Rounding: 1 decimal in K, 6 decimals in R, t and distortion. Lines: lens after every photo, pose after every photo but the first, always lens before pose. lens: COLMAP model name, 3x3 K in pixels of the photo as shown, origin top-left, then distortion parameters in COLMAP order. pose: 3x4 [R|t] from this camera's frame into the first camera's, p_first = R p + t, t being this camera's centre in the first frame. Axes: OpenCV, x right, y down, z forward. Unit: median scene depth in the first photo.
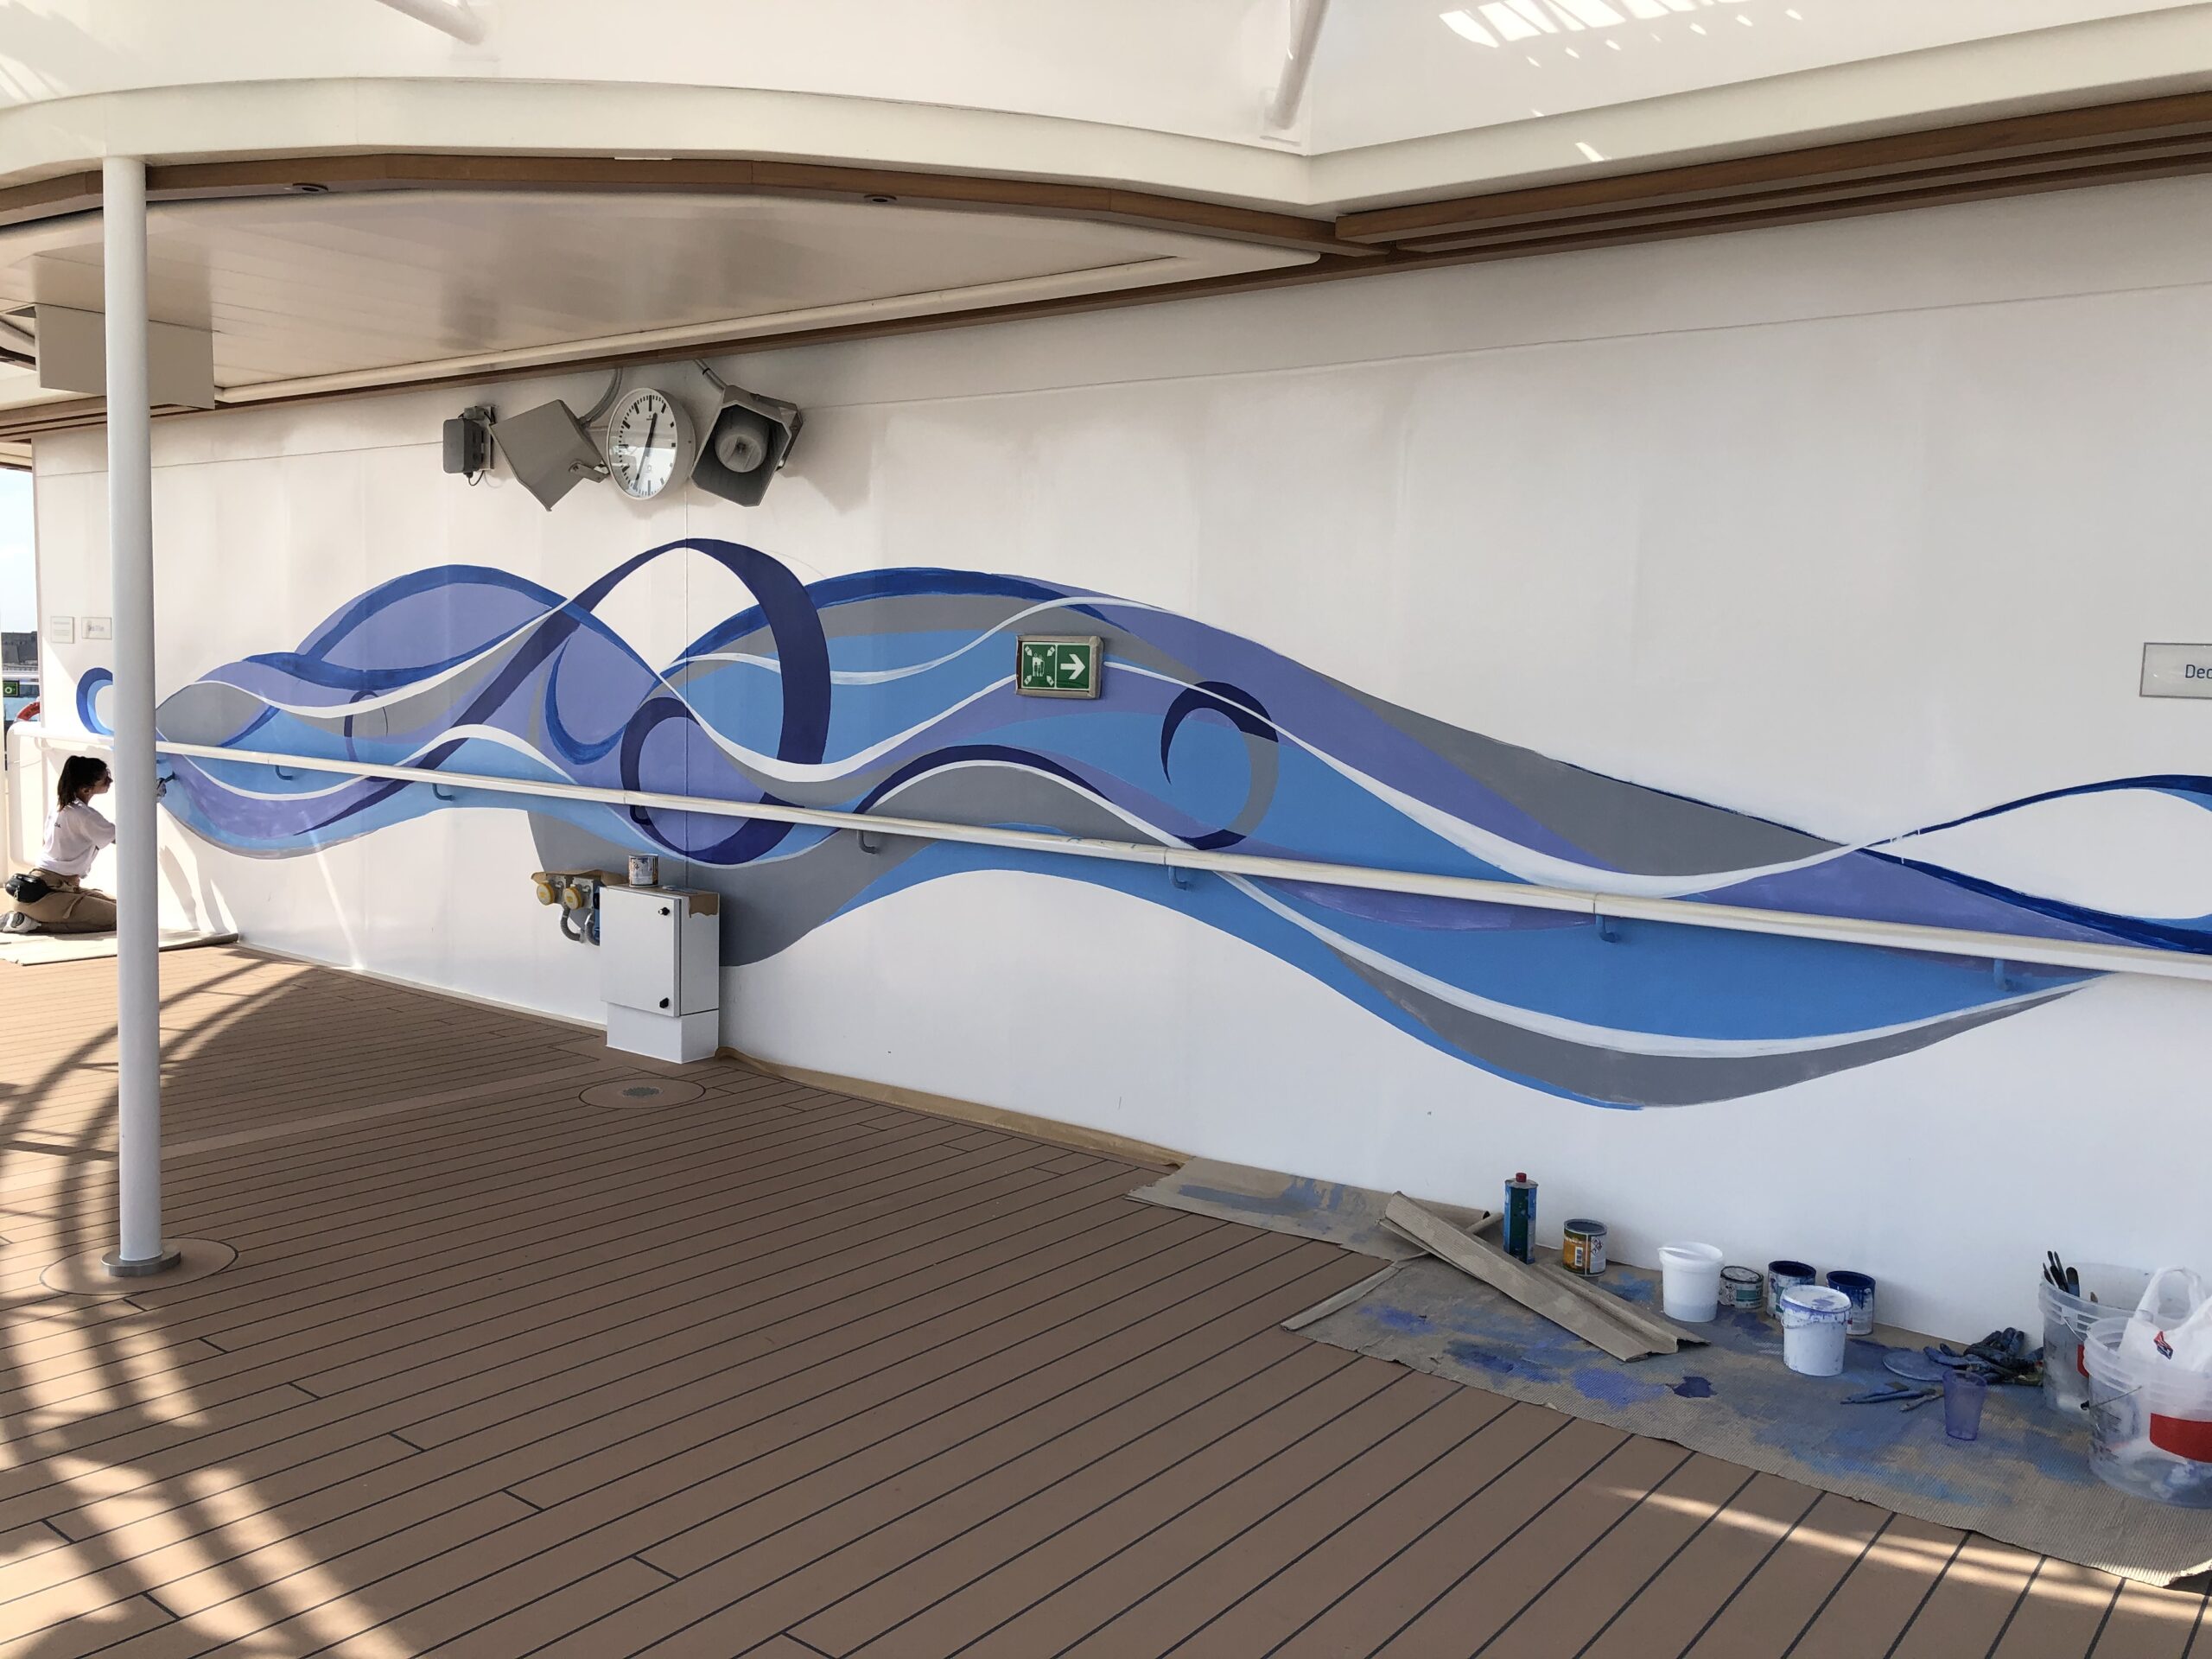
lens RADIAL K [[1825.5, 0, 1107.1], [0, 1825.5, 836.0], [0, 0, 1]] dist [0.010830, -0.001083]
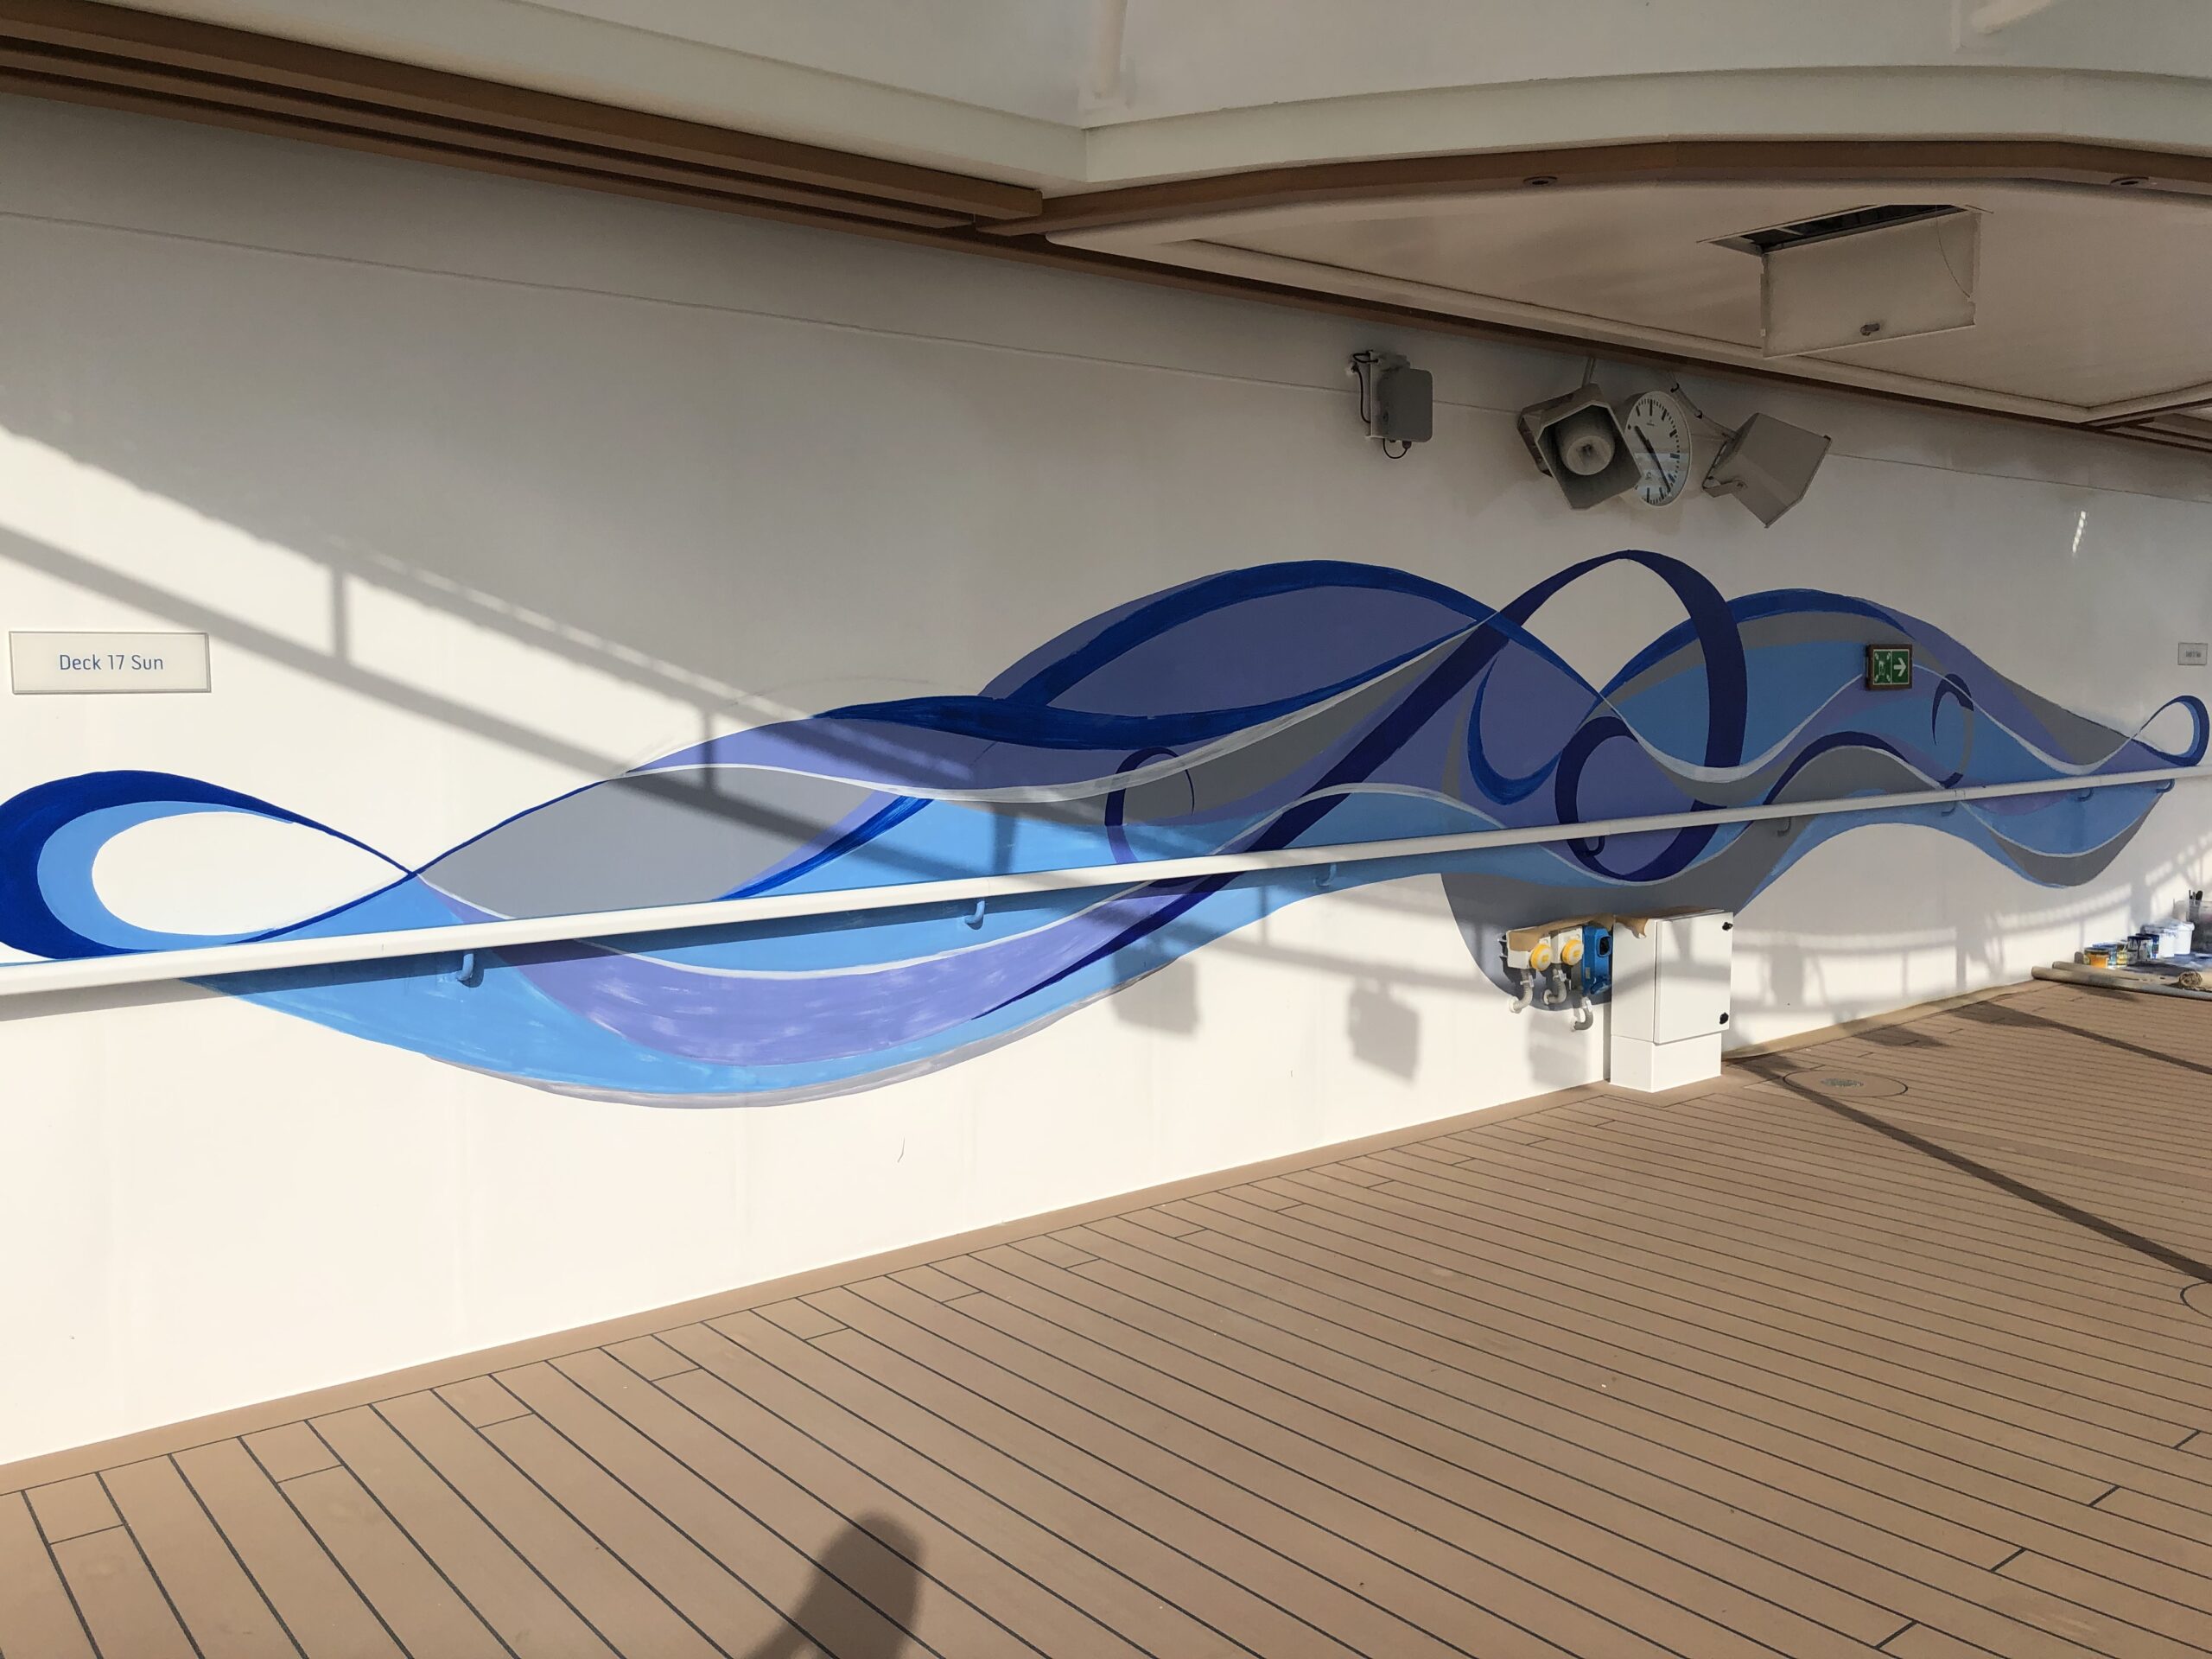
lens RADIAL K [[1825.5, 0, 1105.8], [0, 1825.5, 821.0], [0, 0, 1]] dist [0.010830, -0.001083]
pose [[0.241955, -0.108783, 0.964170, -1.209938], [0.109230, 0.990432, 0.084335, -0.129569], [-0.964119, 0.084911, 0.251523, 1.011304]]
